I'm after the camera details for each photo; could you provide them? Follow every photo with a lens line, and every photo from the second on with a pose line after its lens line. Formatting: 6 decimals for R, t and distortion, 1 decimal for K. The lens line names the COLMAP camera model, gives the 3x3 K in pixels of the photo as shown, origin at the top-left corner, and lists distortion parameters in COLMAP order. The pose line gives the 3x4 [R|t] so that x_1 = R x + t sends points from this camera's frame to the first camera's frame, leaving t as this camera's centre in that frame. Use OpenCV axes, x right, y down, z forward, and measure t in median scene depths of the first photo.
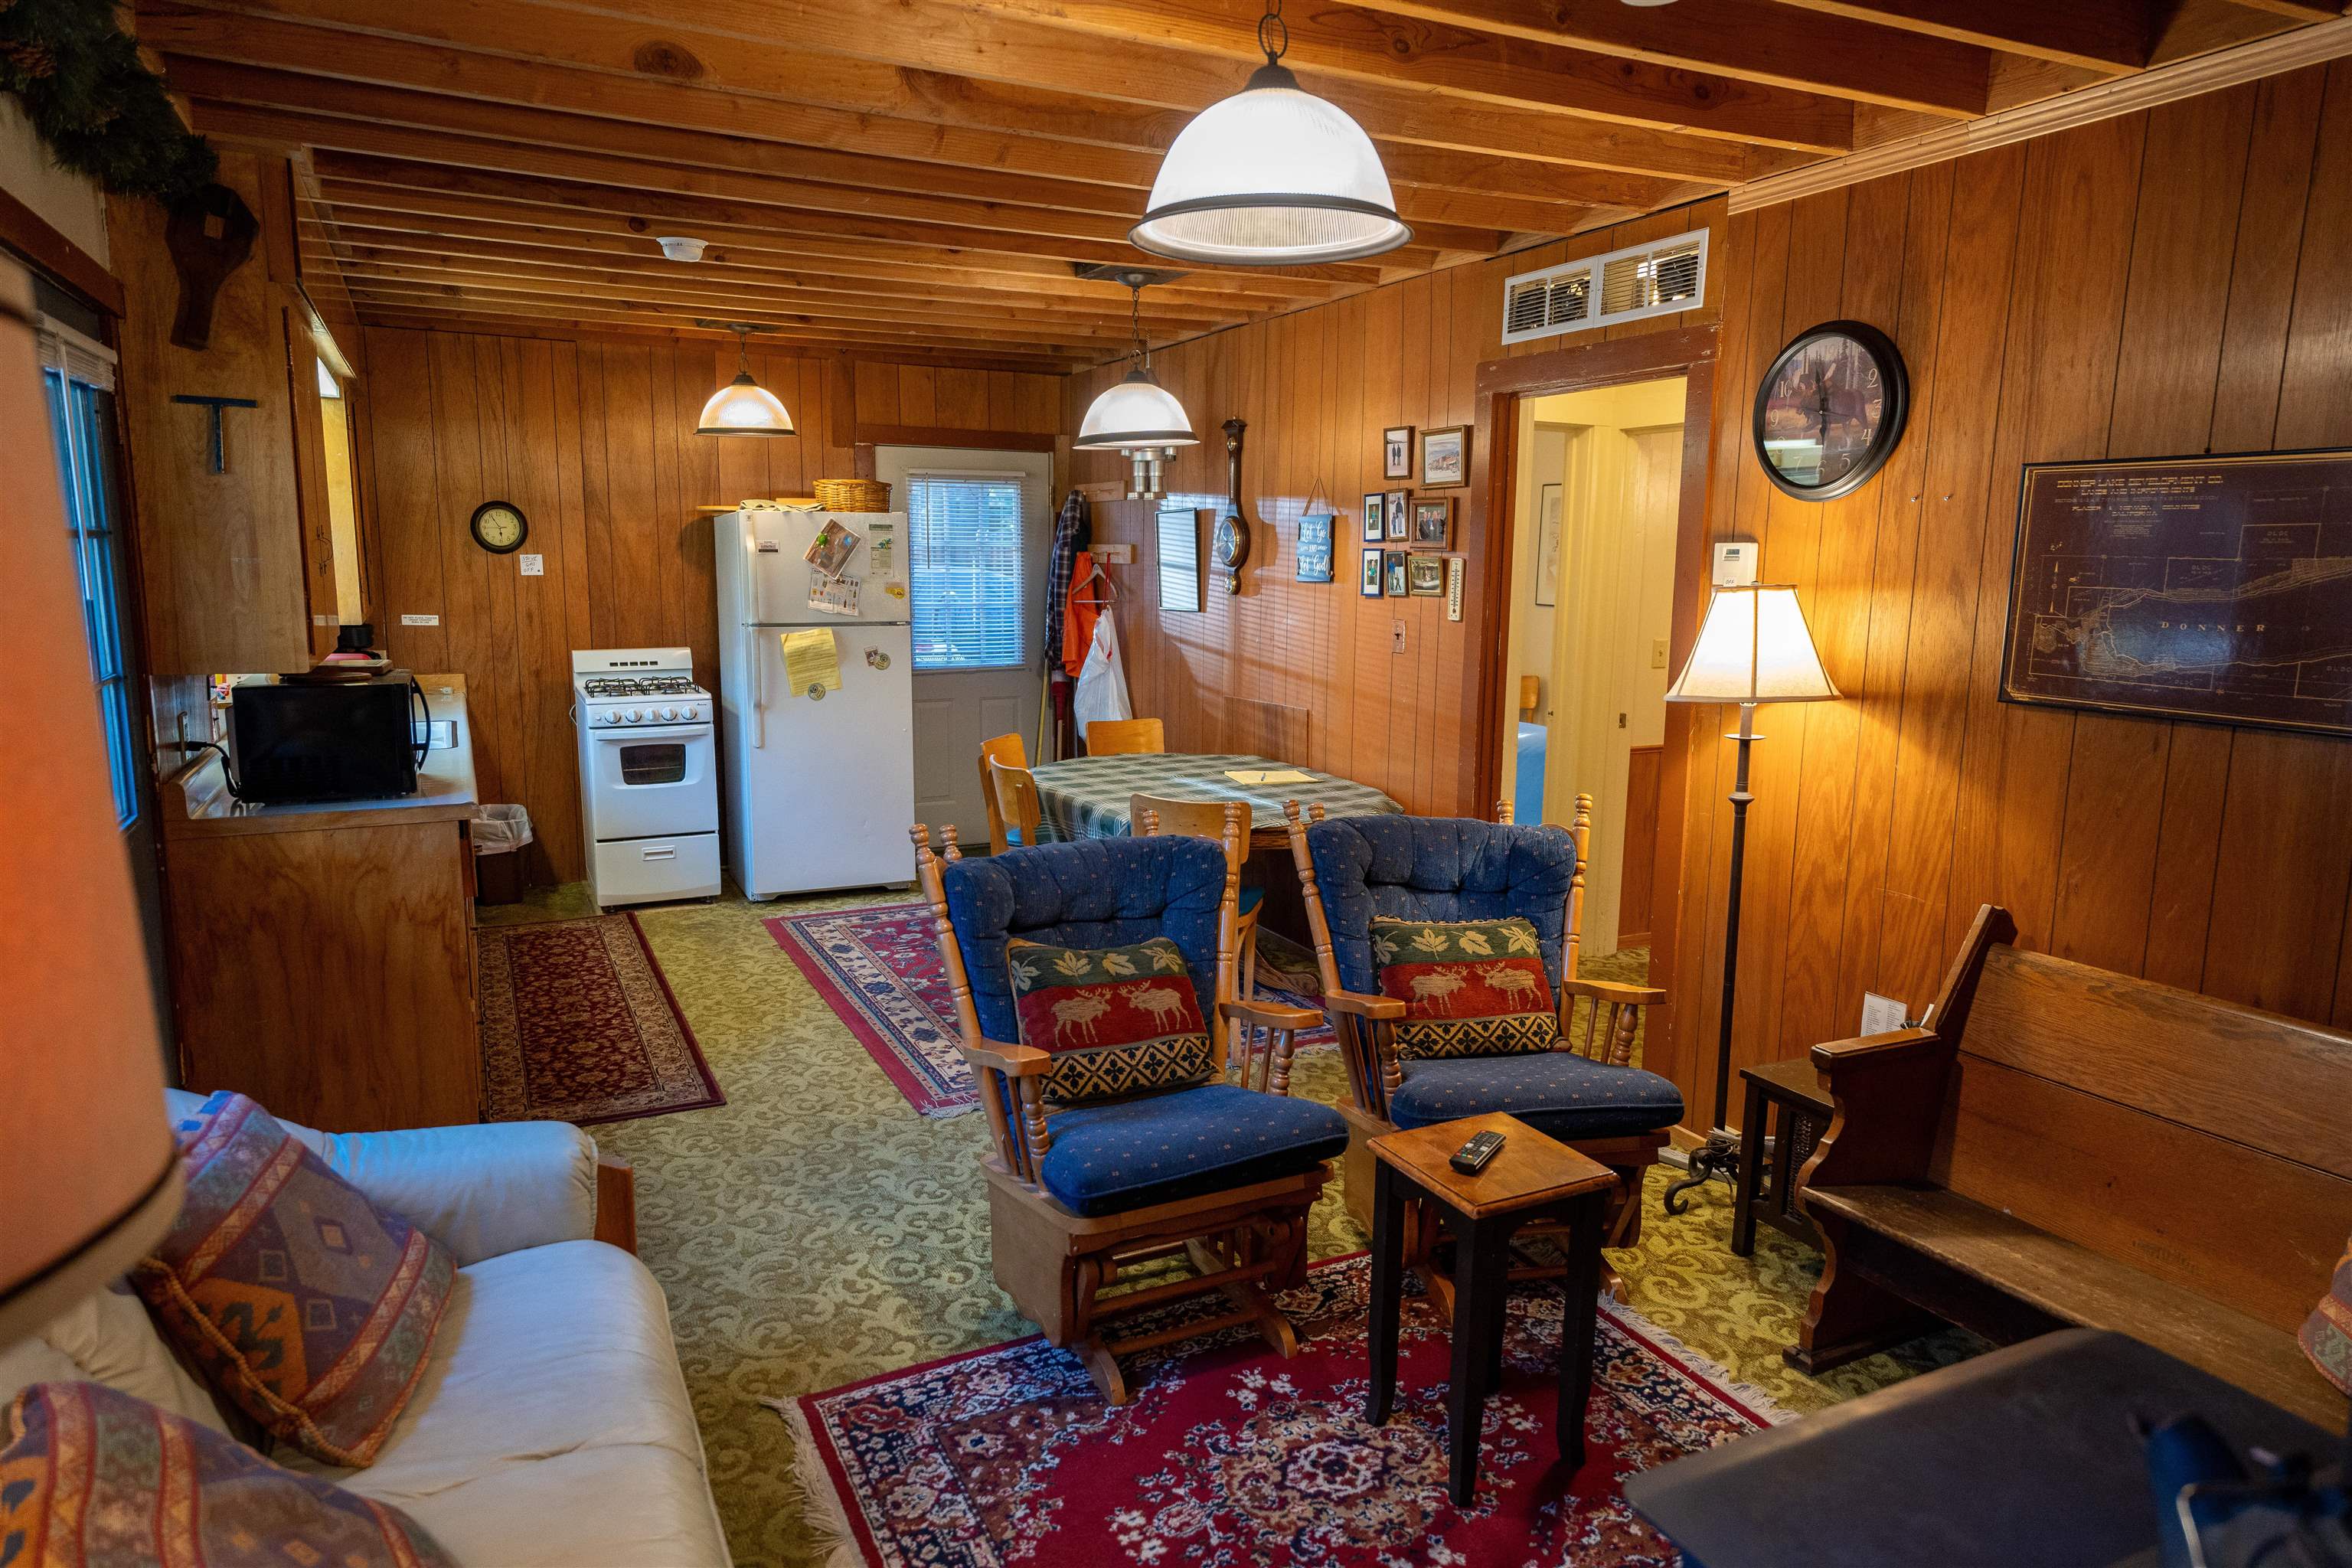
lens RADIAL K [[1446.5, 0, 1175.4], [0, 1446.5, 783.0], [0, 0, 1]] dist [0.000089, -0.000573]
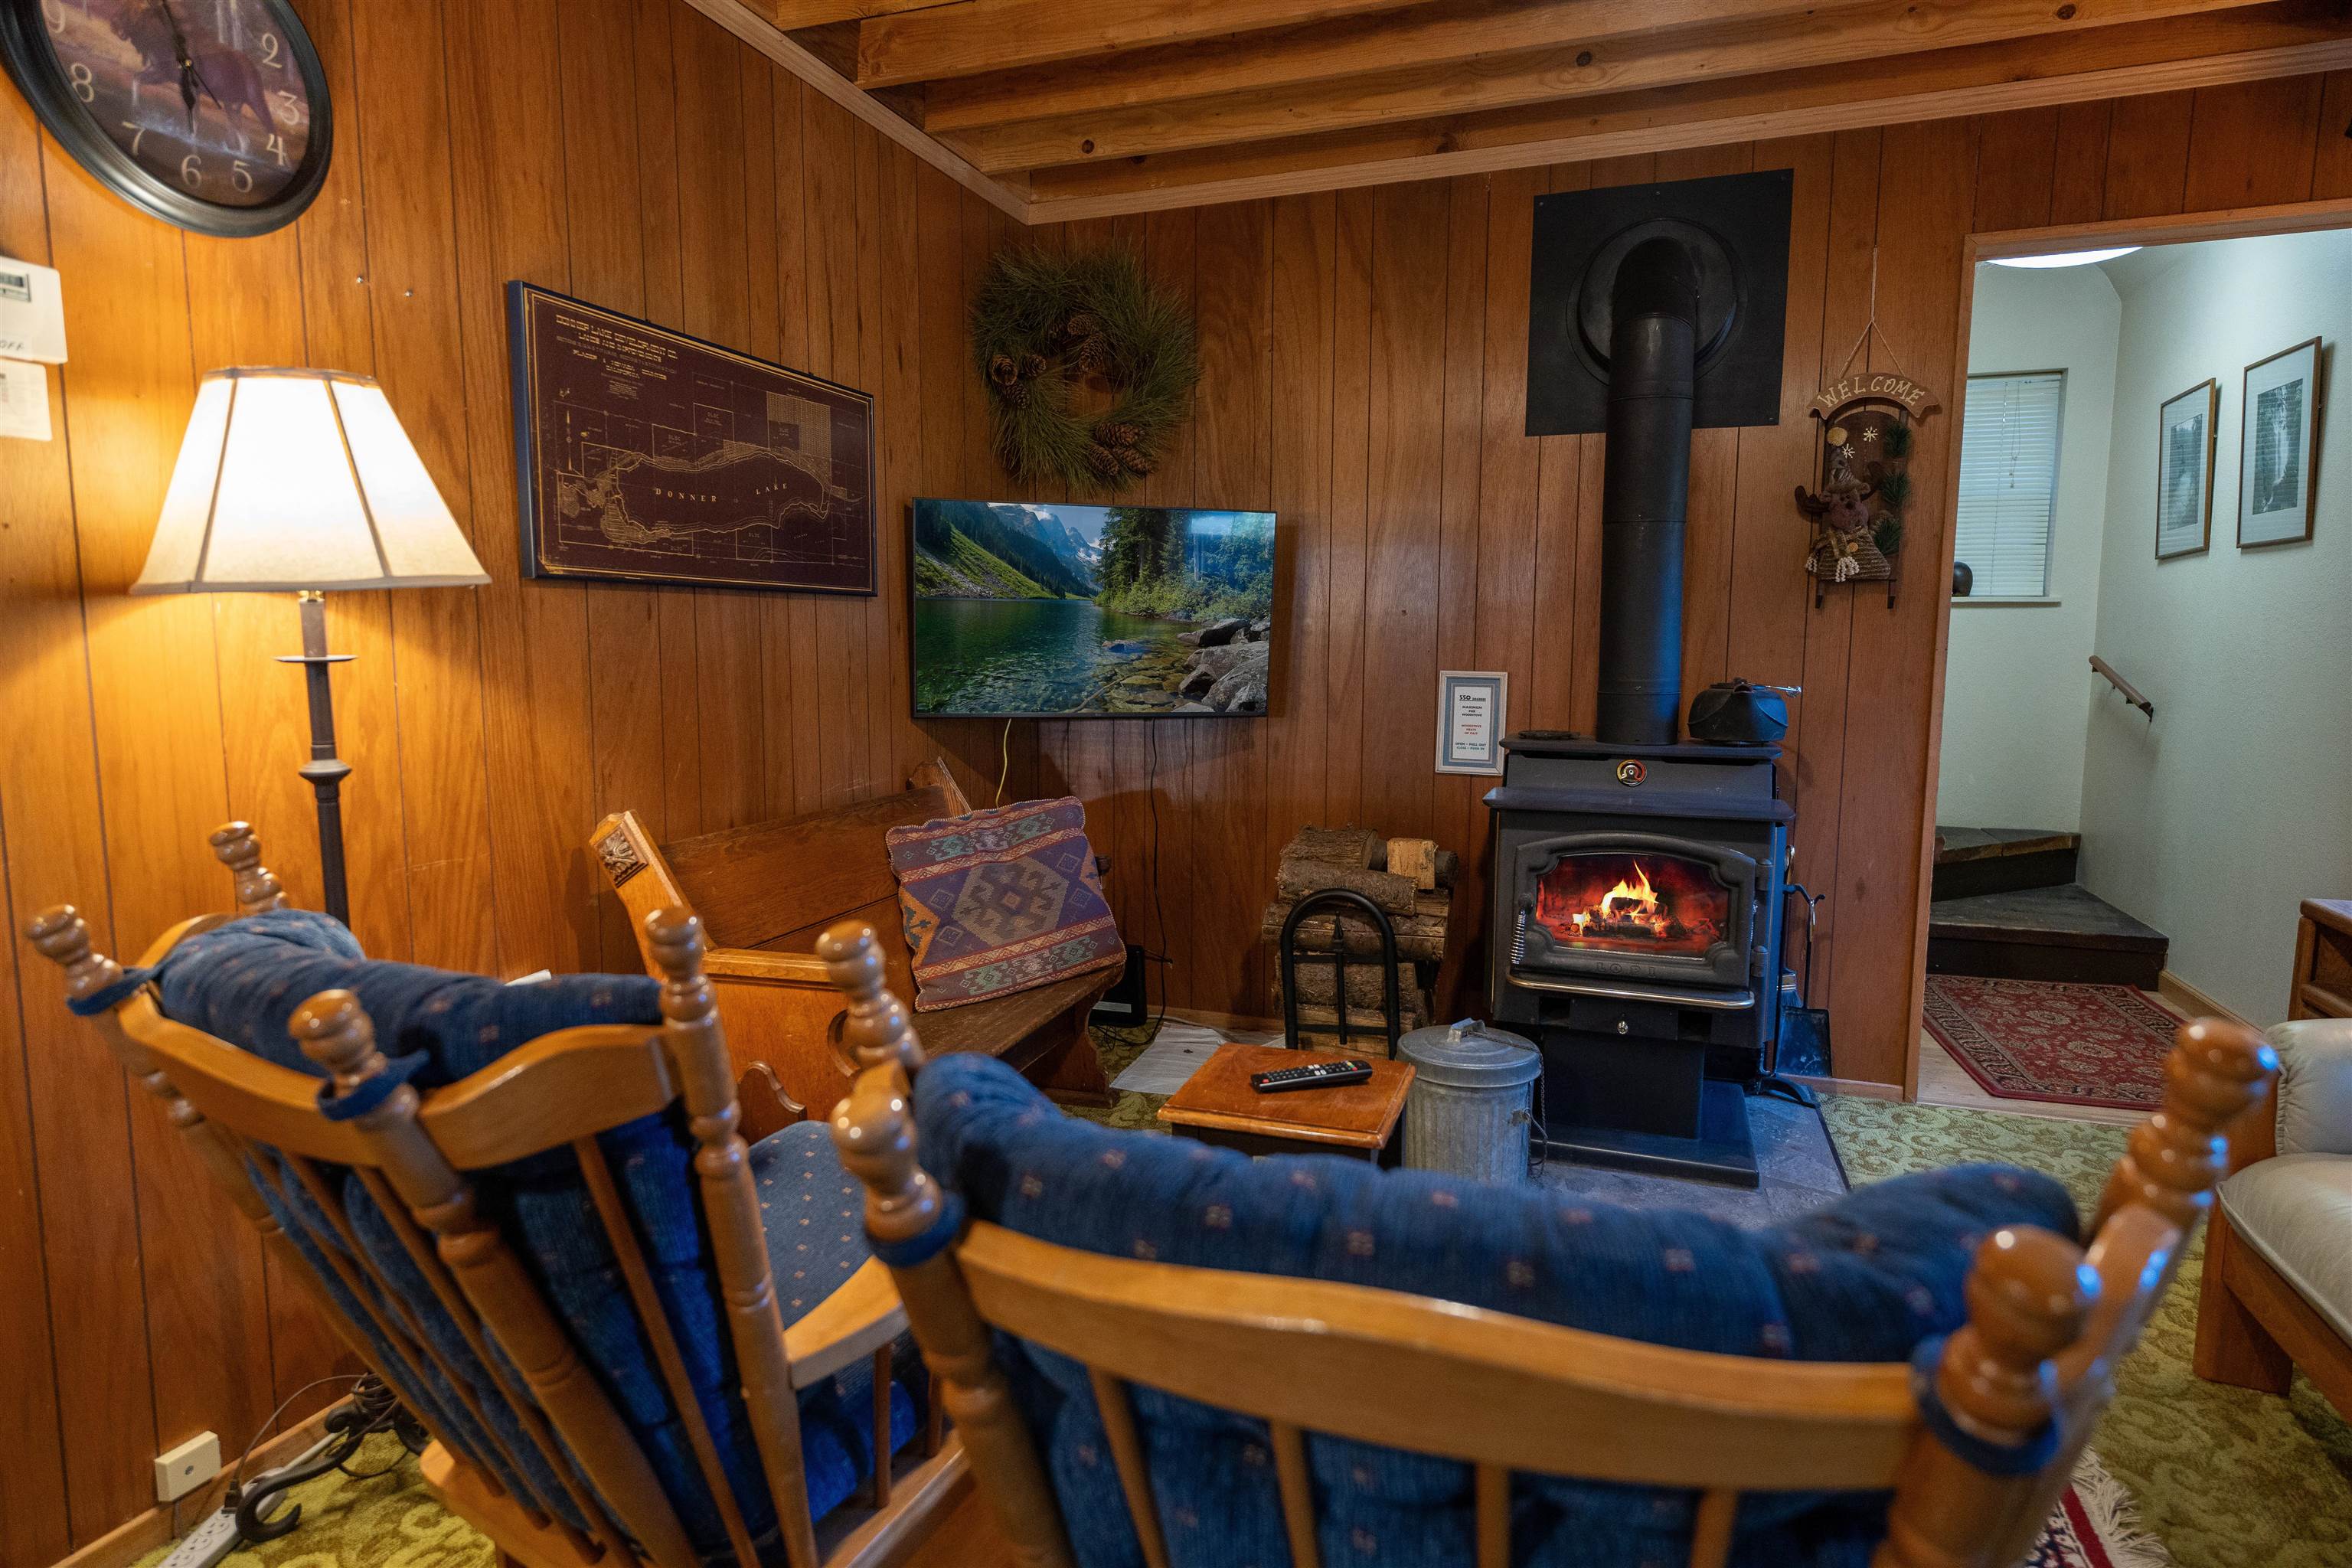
lens RADIAL K [[1262.2, 0, 1173.2], [0, 1262.2, 781.8], [0, 0, 1]] dist [0.004878, 0.001017]
pose [[-0.698410, -0.087511, 0.710328, -0.186258], [0.114824, 0.965939, 0.231899, -0.063969], [-0.706427, 0.243524, -0.664573, 1.163629]]
